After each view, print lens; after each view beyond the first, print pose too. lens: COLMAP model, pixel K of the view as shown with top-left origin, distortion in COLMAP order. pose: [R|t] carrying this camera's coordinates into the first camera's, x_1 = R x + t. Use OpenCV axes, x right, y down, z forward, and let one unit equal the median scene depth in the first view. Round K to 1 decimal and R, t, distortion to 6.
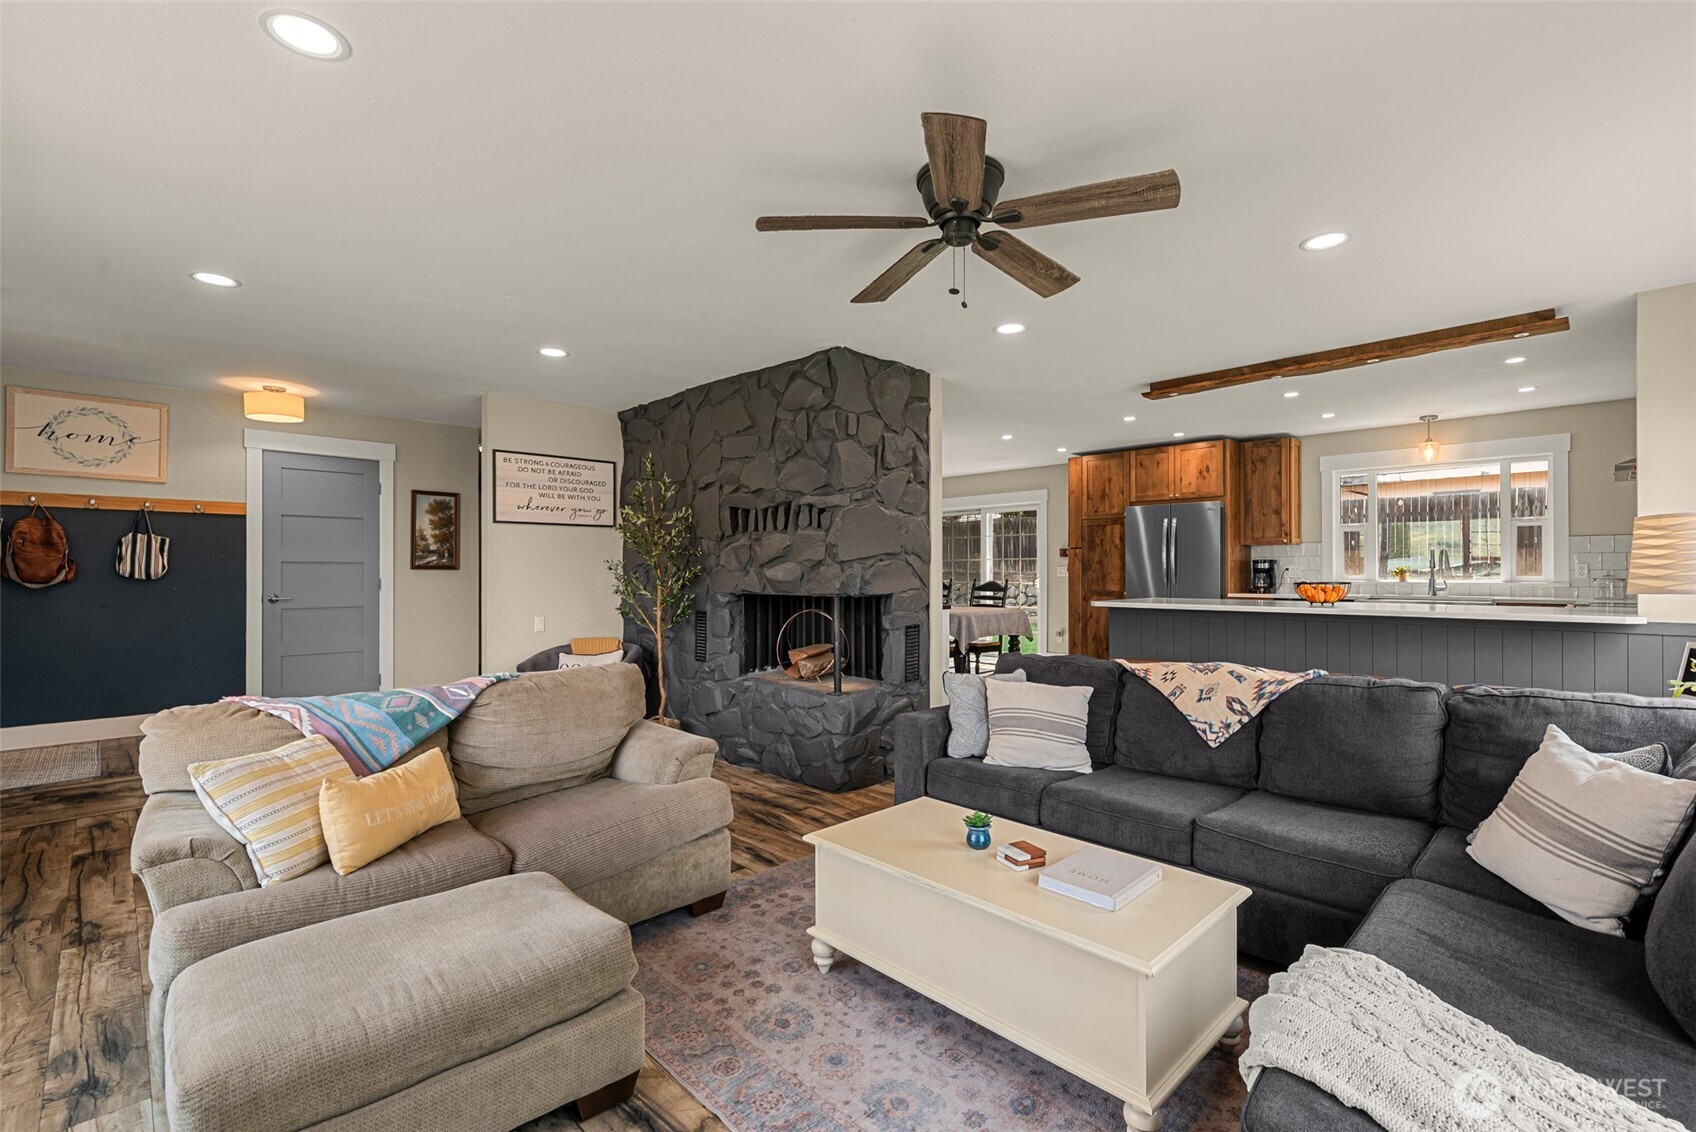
lens RADIAL K [[742.6, 0, 855.1], [0, 742.6, 566.7], [0, 0, 1]] dist [0.002331, -0.000050]
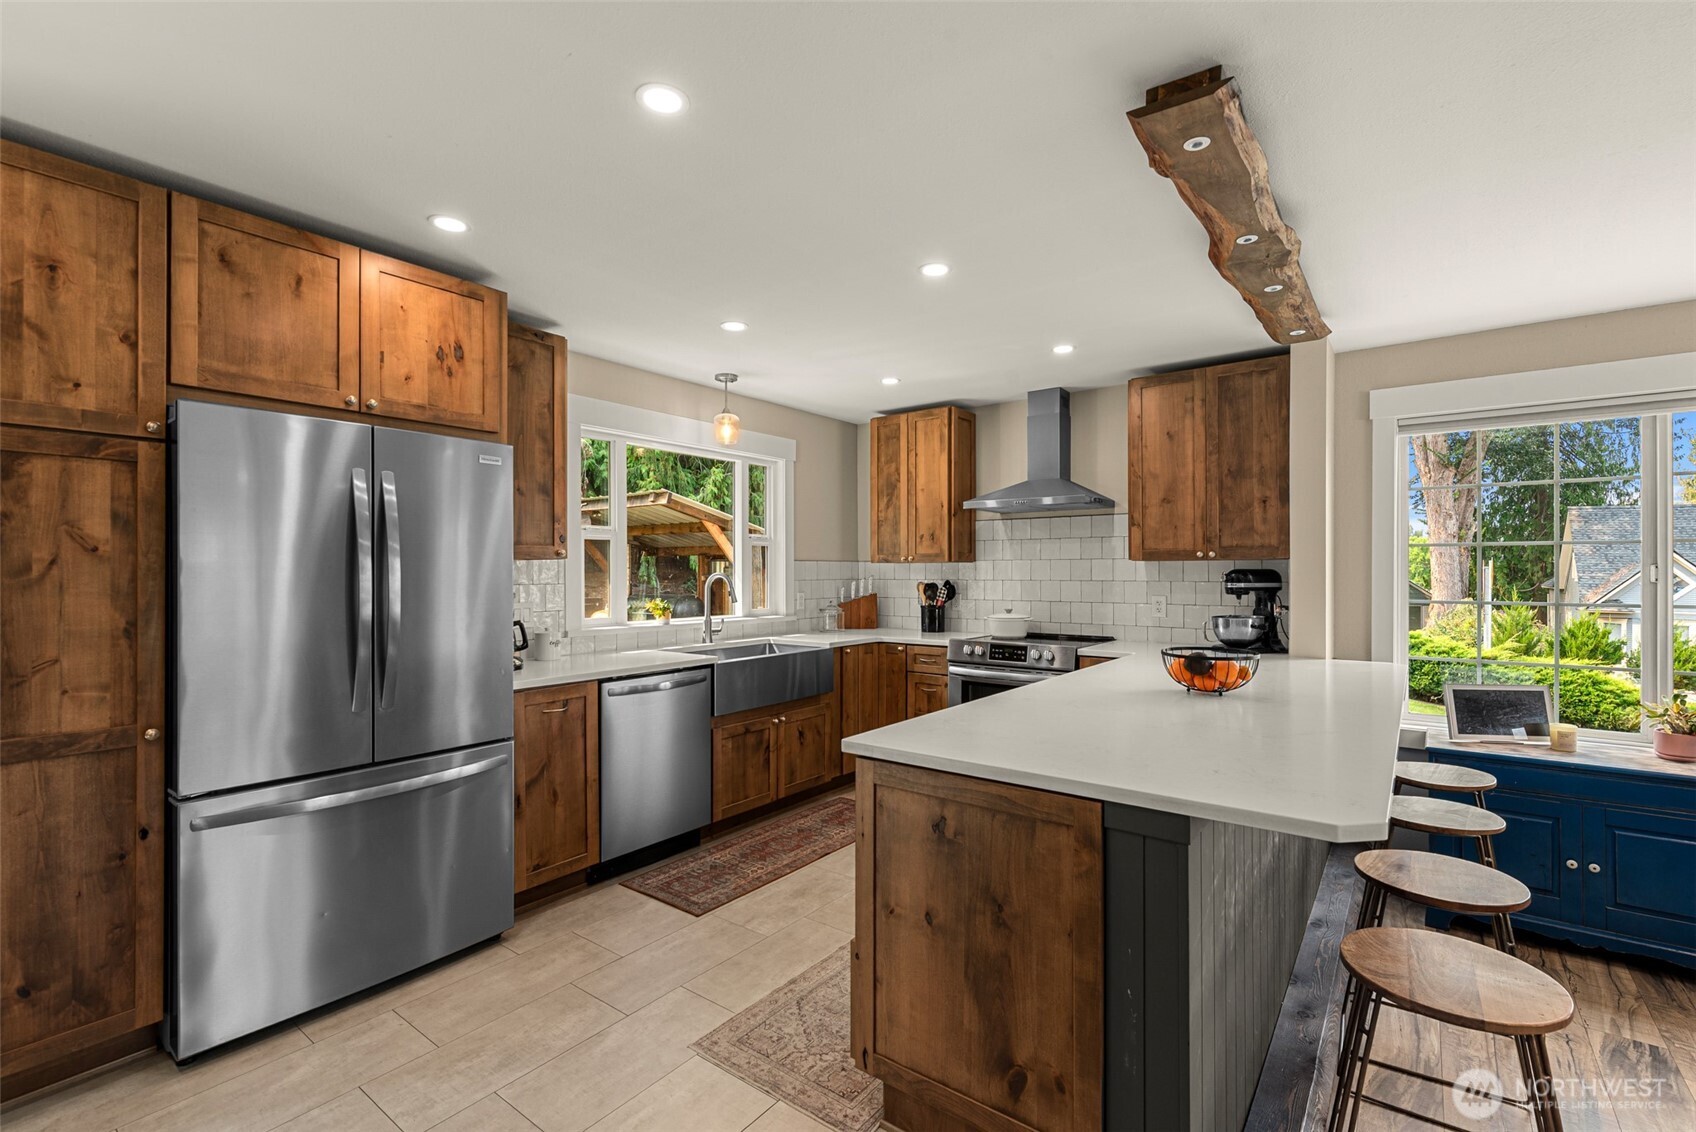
lens RADIAL K [[757.0, 0, 848.0], [0, 757.0, 566.0], [0, 0, 1]] dist [0.002240, -0.000016]
pose [[-0.138233, 0.006729, 0.990377, 0.071111], [-0.006756, 0.999947, -0.007737, -0.022323], [-0.990377, -0.007761, -0.138180, 0.827503]]
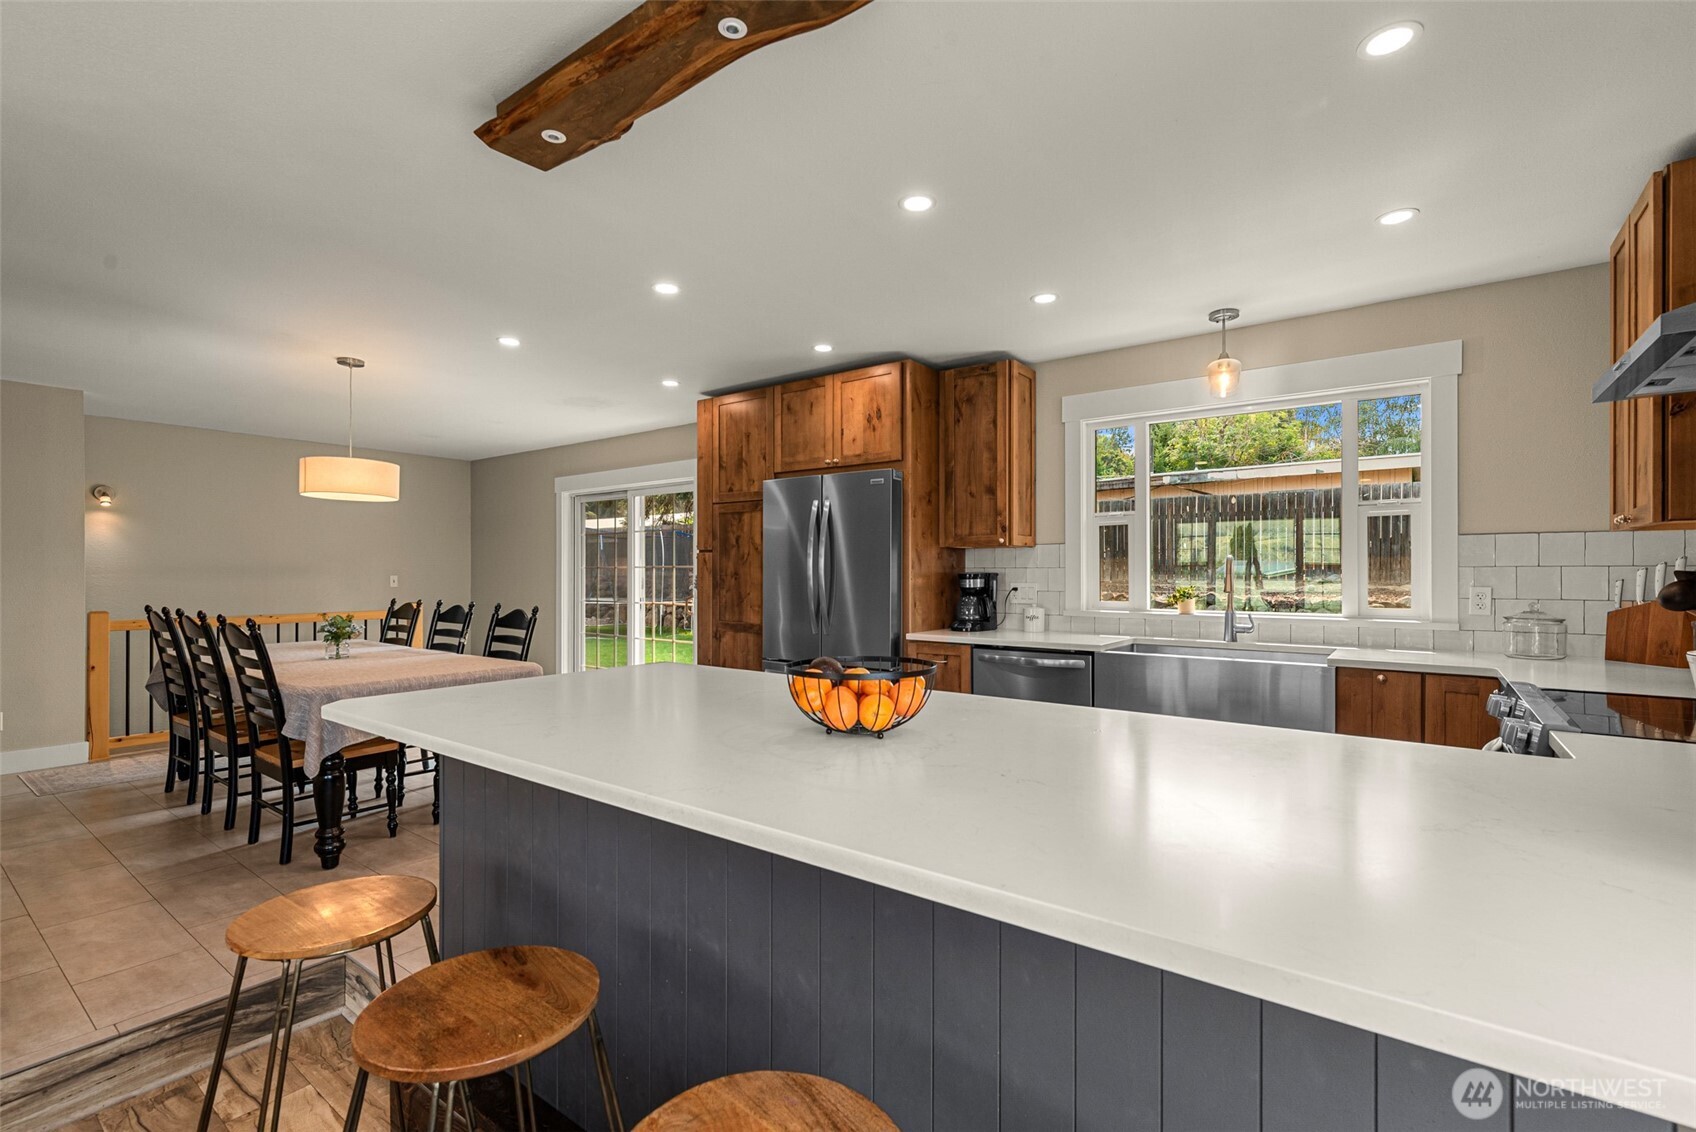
lens RADIAL K [[757.0, 0, 848.0], [0, 757.0, 566.0], [0, 0, 1]] dist [0.002240, -0.000016]
pose [[0.989475, 0.002774, 0.144679, 0.354135], [-0.002543, 0.999995, -0.001786, -0.013149], [-0.144683, 0.001399, 0.989477, 0.414856]]
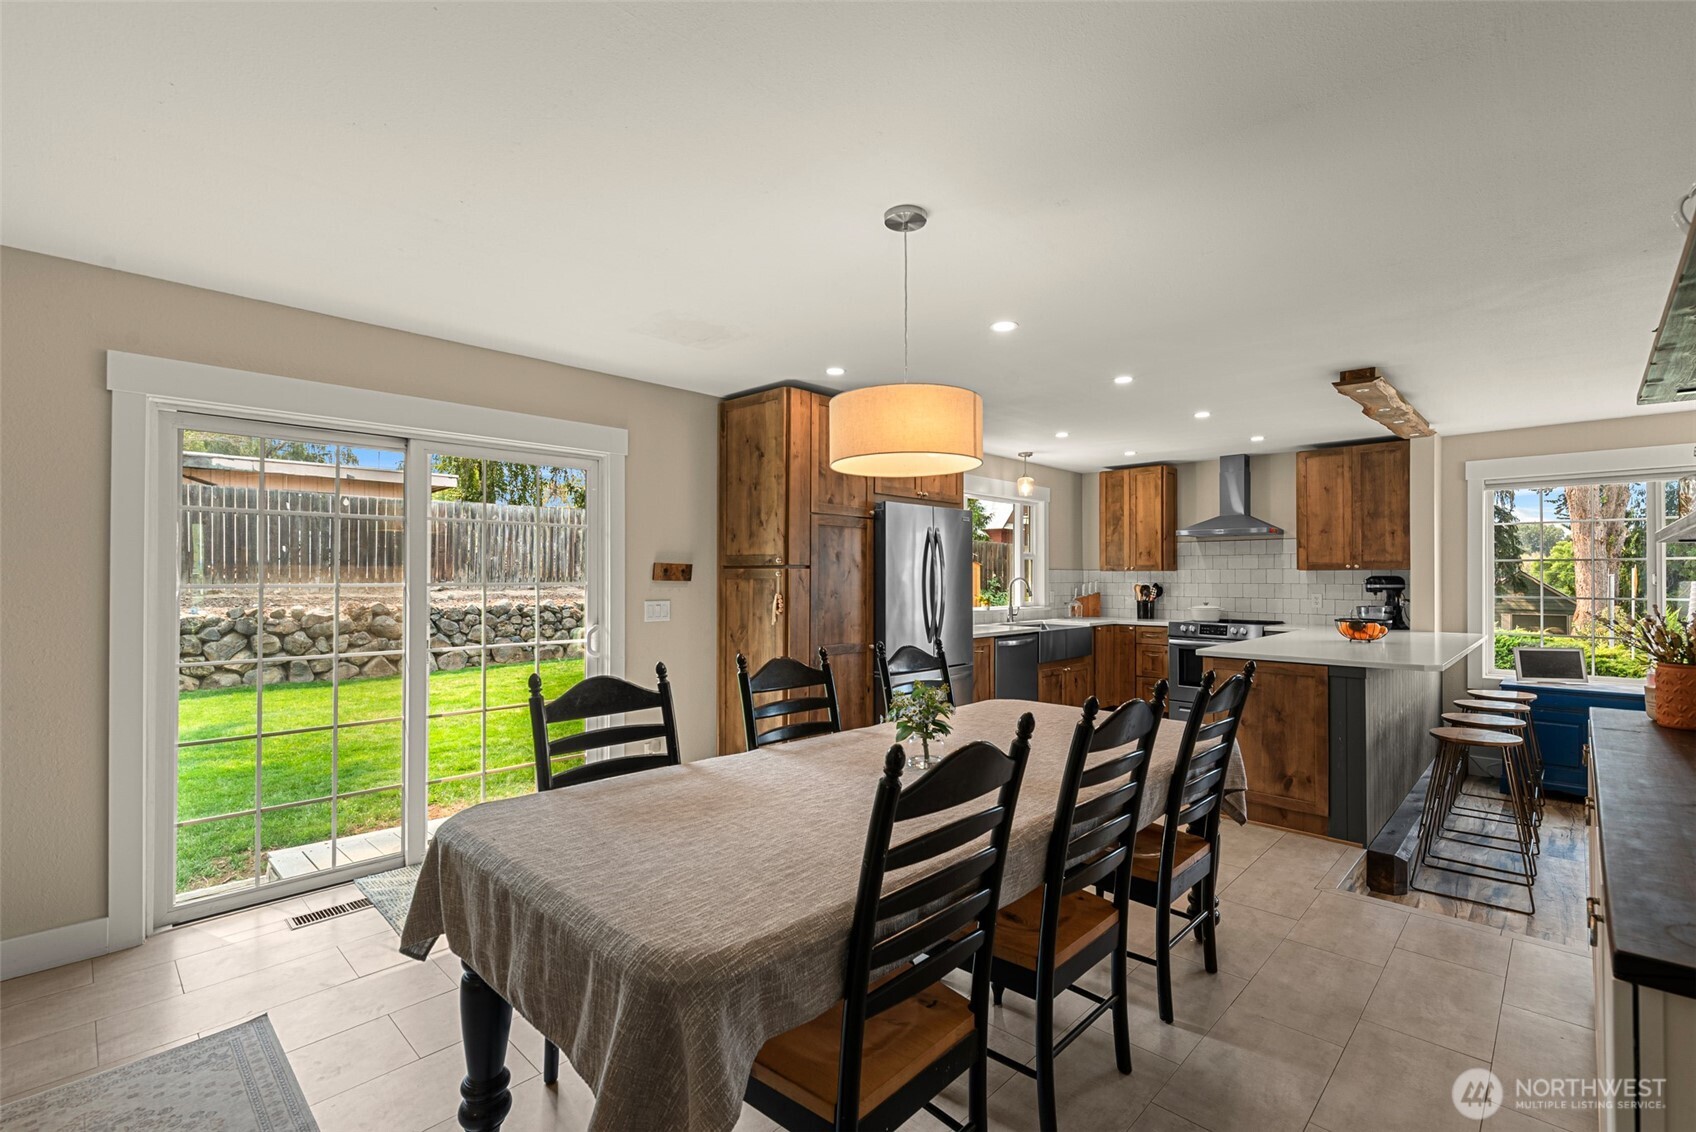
lens RADIAL K [[742.6, 0, 855.1], [0, 742.6, 566.7], [0, 0, 1]] dist [0.002331, -0.000050]
pose [[-0.018903, 0.013675, 0.999728, -0.242290], [-0.009271, 0.999861, -0.013852, -0.019602], [-0.999778, -0.009531, -0.018773, 1.066258]]
